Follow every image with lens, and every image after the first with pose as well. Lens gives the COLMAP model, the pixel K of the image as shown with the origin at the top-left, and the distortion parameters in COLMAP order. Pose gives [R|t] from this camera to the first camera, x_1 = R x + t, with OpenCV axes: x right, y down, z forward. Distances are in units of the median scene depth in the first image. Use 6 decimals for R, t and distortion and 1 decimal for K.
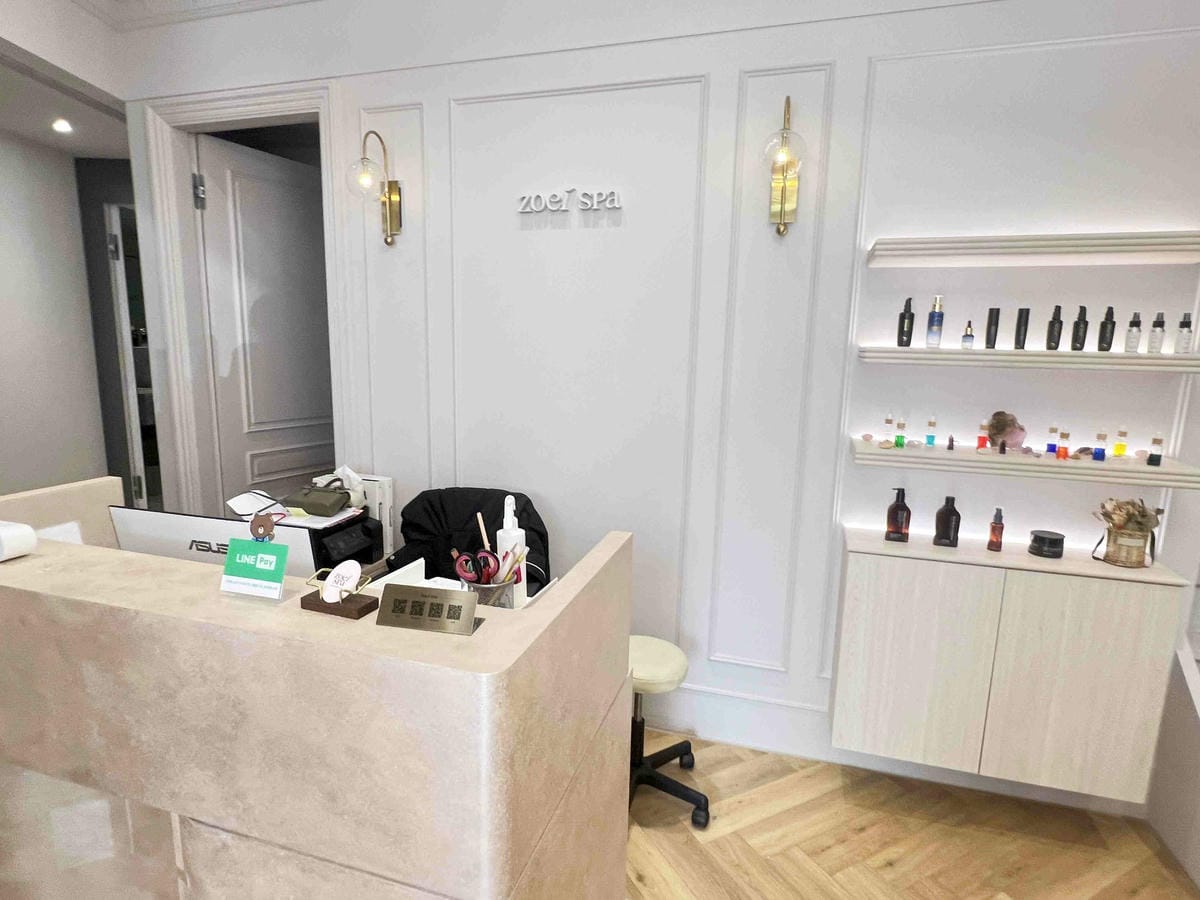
lens RADIAL K [[663.9, 0, 599.6], [0, 663.9, 465.4], [0, 0, 1]] dist [-0.001518, -0.000235]
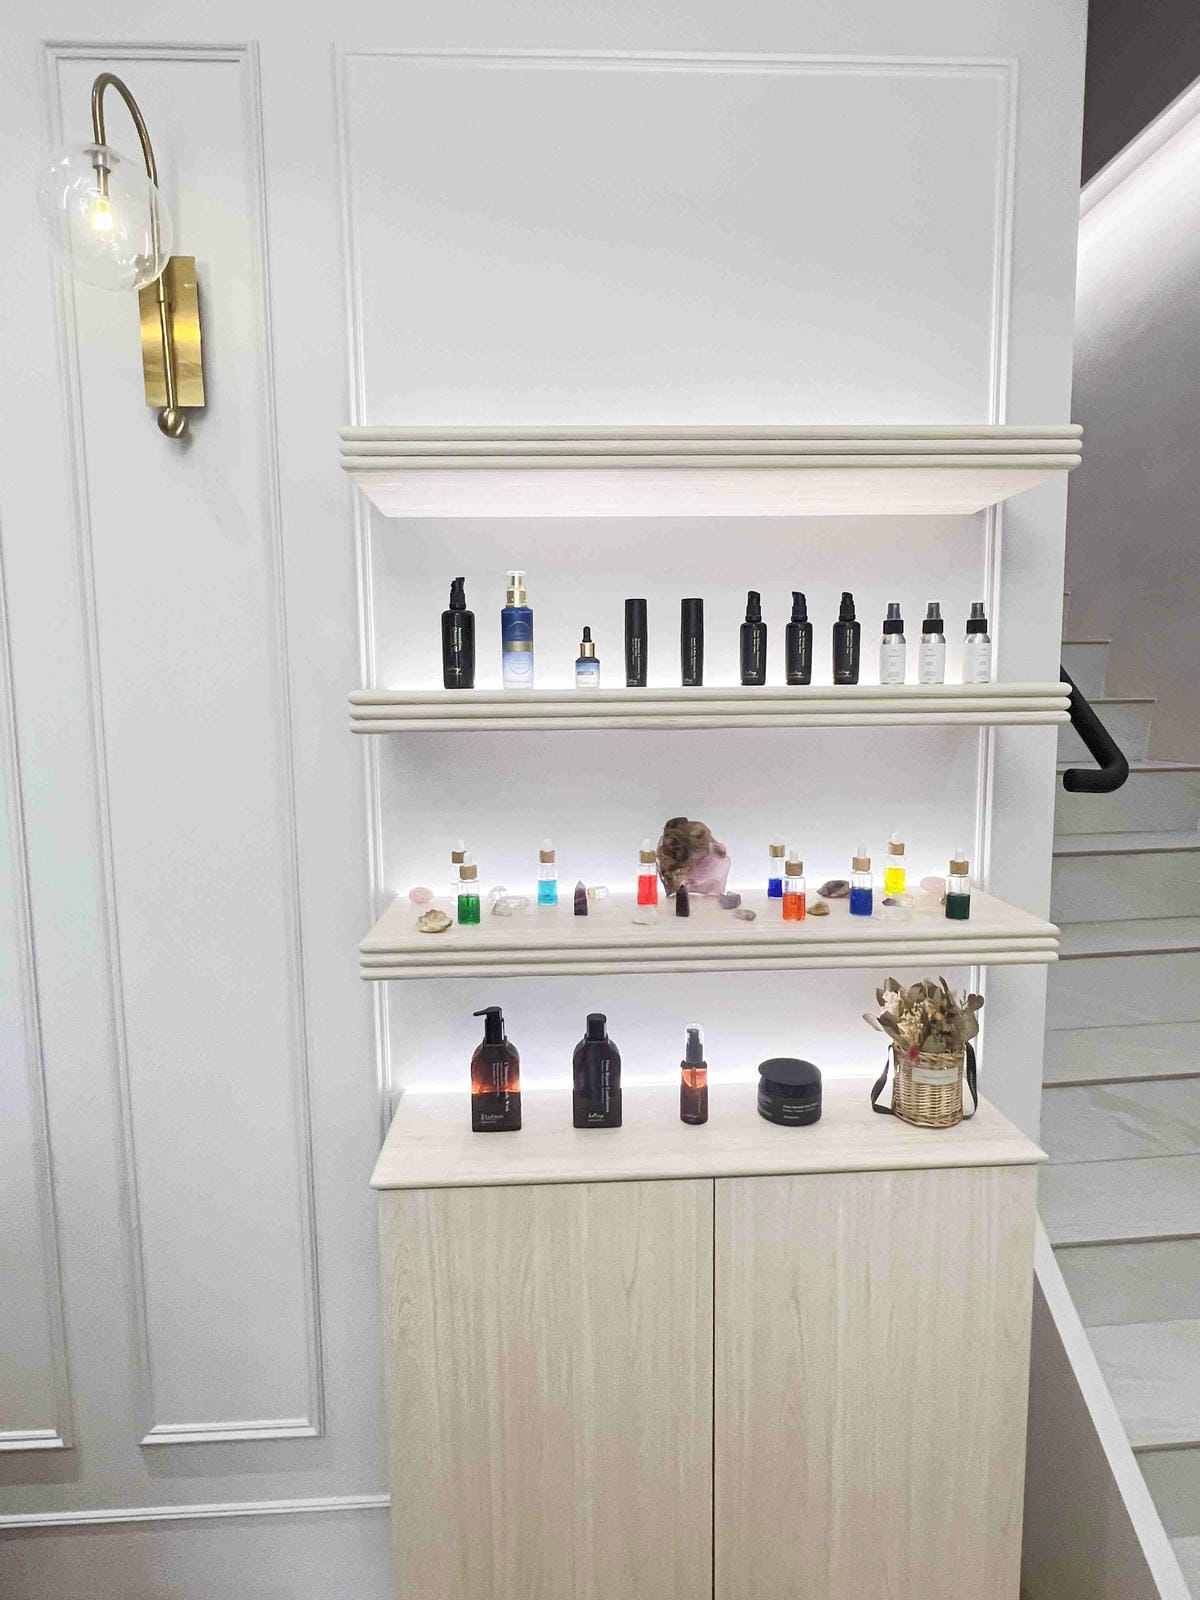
lens RADIAL K [[885.2, 0, 600.0], [0, 885.2, 800.0], [0, 0, 1]] dist [-0.001518, -0.000235]
pose [[0.936419, -0.072776, 0.343253, 0.352743], [0.095014, 0.994299, -0.048395, -0.072069], [-0.337774, 0.077931, 0.937995, 0.446218]]
